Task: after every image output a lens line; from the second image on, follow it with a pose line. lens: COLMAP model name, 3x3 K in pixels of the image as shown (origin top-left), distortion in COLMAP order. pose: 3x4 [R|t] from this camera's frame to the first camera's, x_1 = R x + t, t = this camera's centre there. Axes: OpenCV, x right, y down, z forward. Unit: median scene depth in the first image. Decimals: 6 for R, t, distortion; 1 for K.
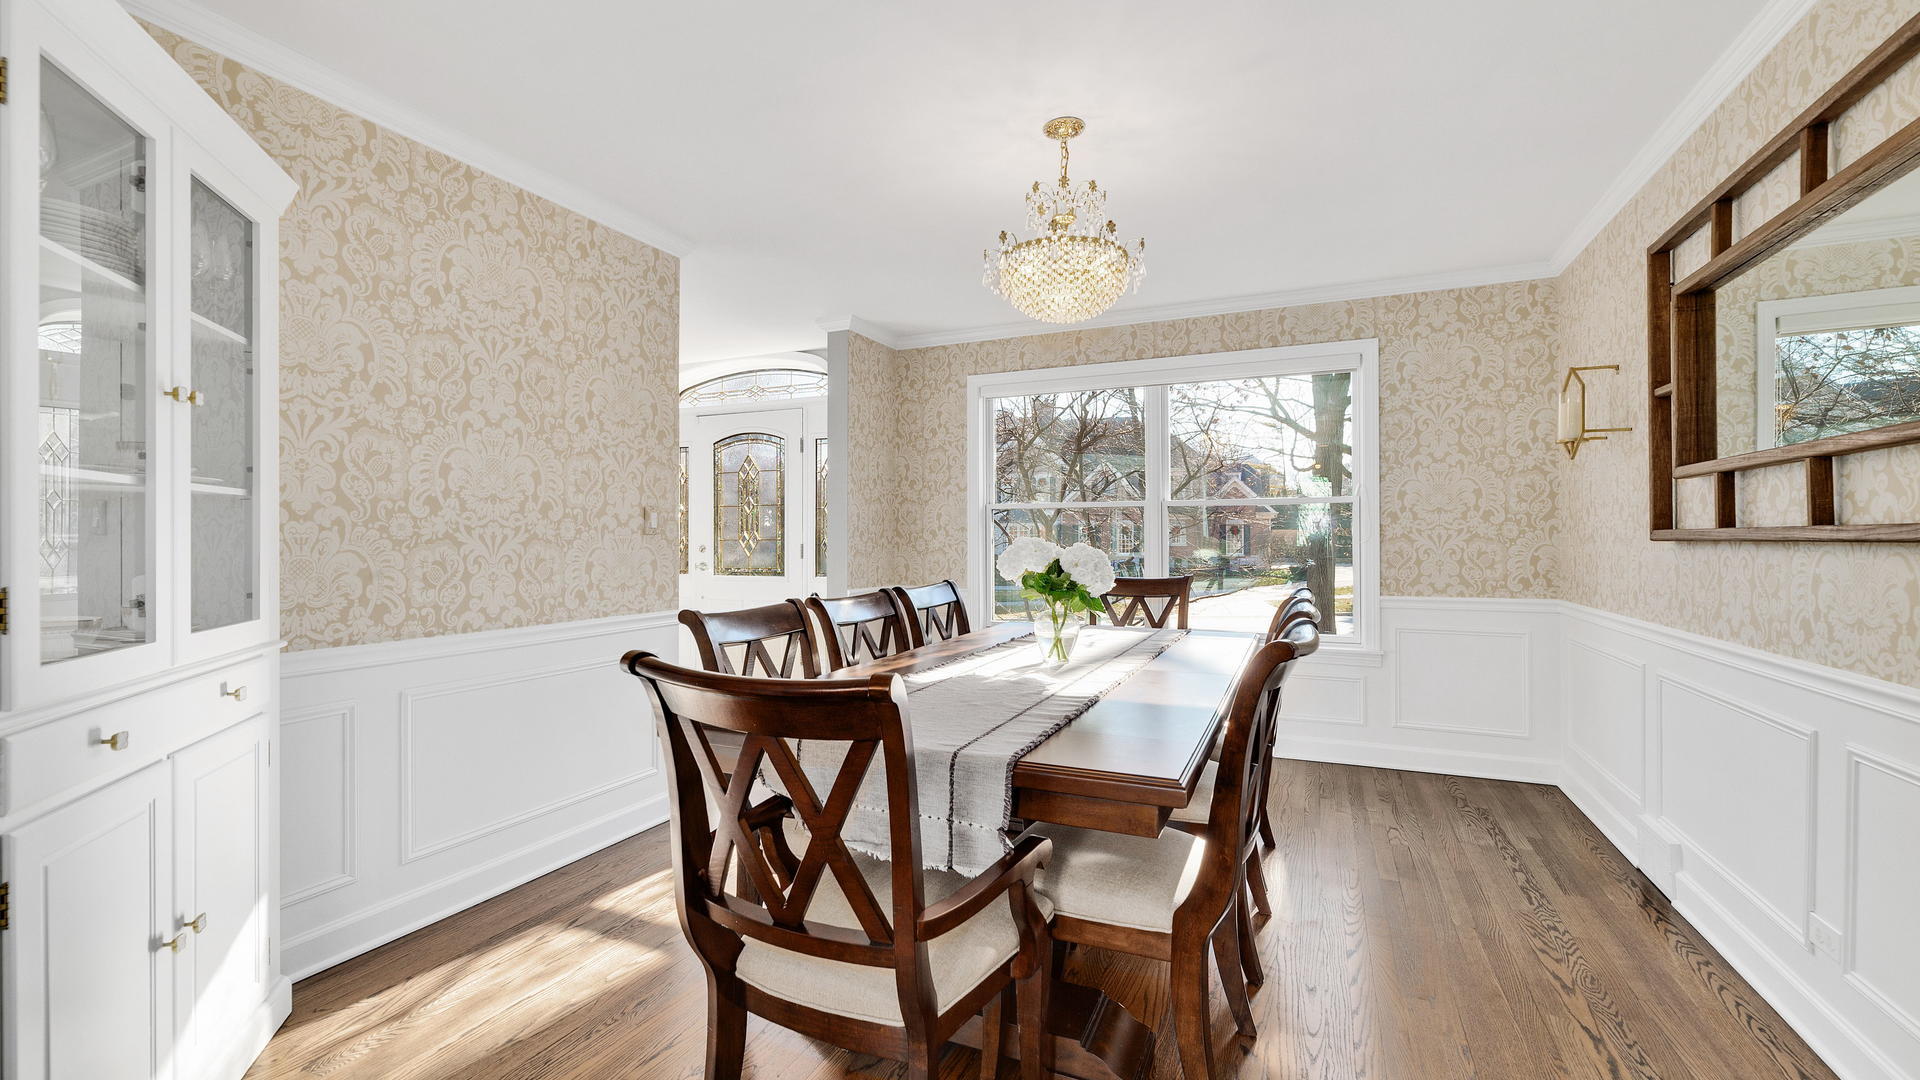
lens RADIAL K [[798.3, 0, 963.2], [0, 798.3, 536.6], [0, 0, 1]] dist [-0.001226, -0.000094]
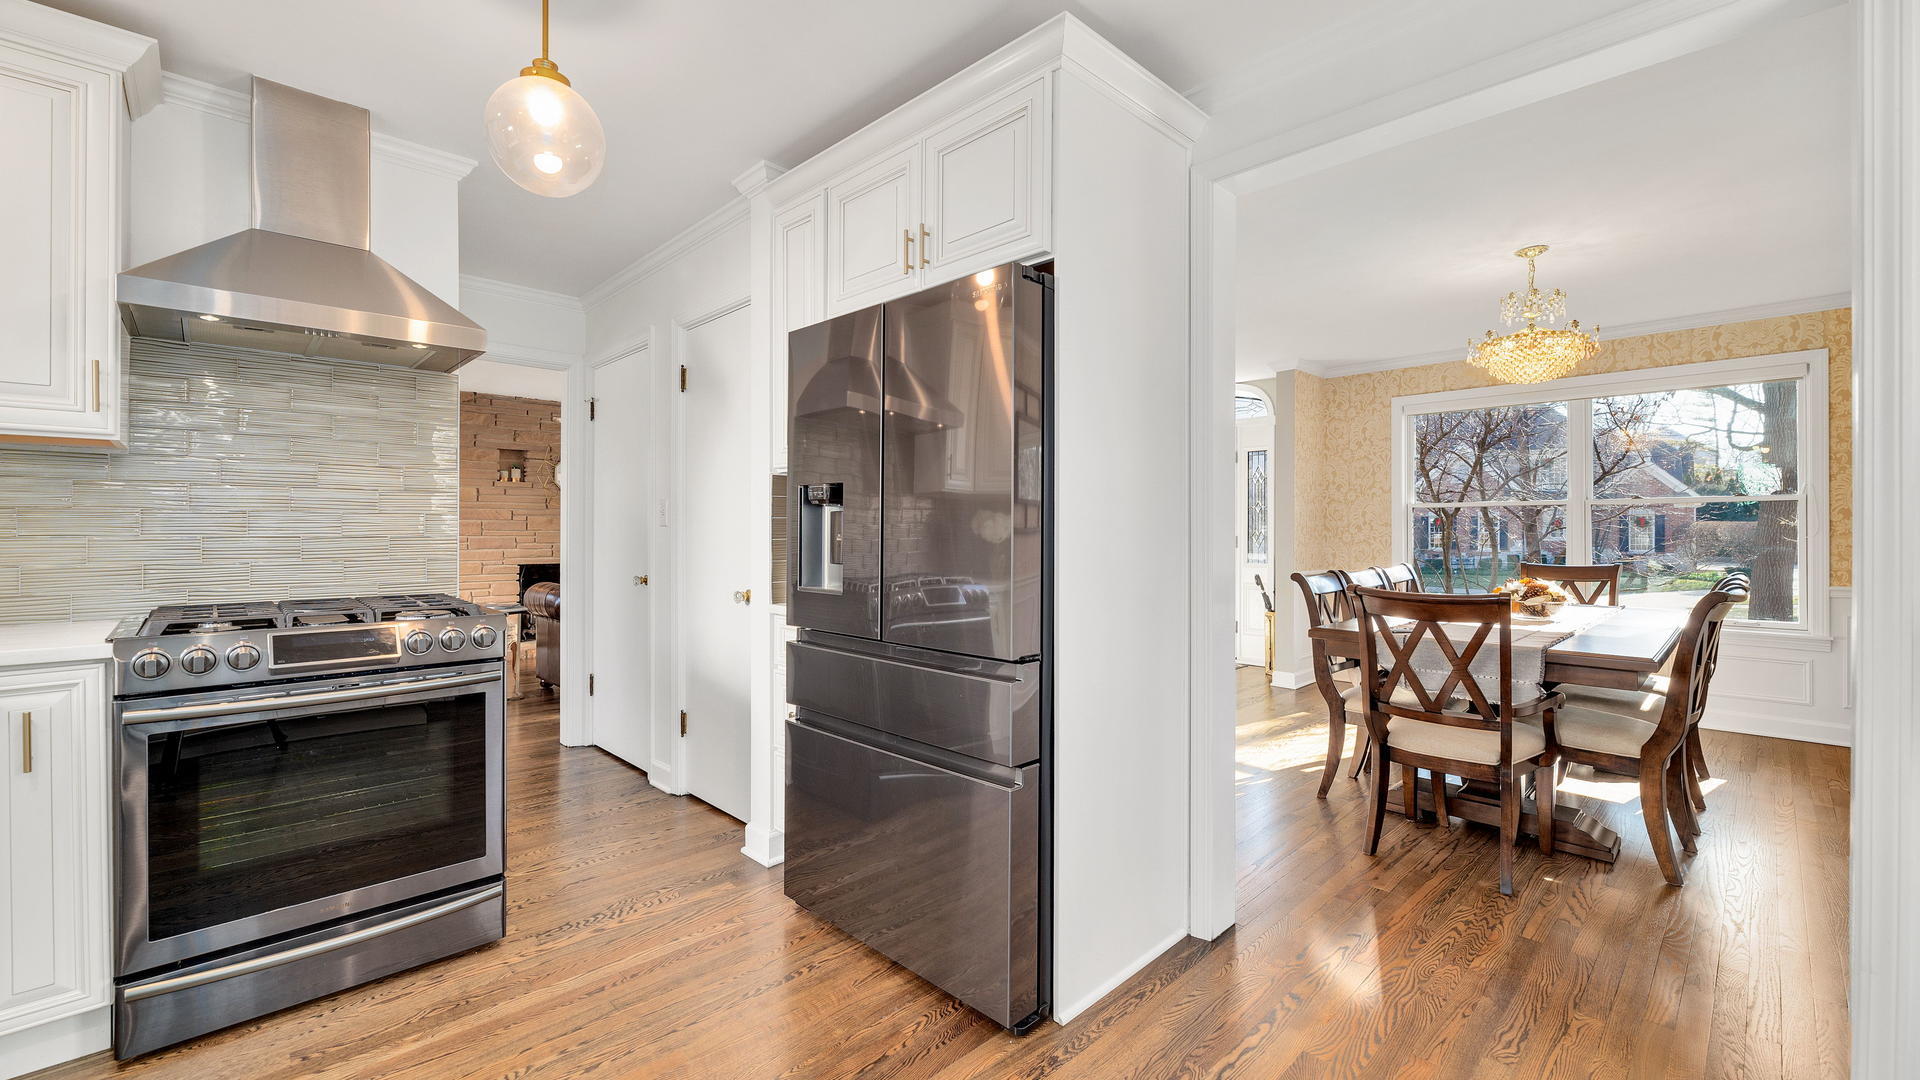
lens RADIAL K [[845.0, 0, 959.5], [0, 845.0, 532.1], [0, 0, 1]] dist [0.002047, 0.000175]
pose [[0.940582, 0.002880, -0.339555, -0.192892], [-0.001299, 0.999987, 0.004882, -0.003474], [0.339565, -0.004151, 0.940573, -0.470852]]
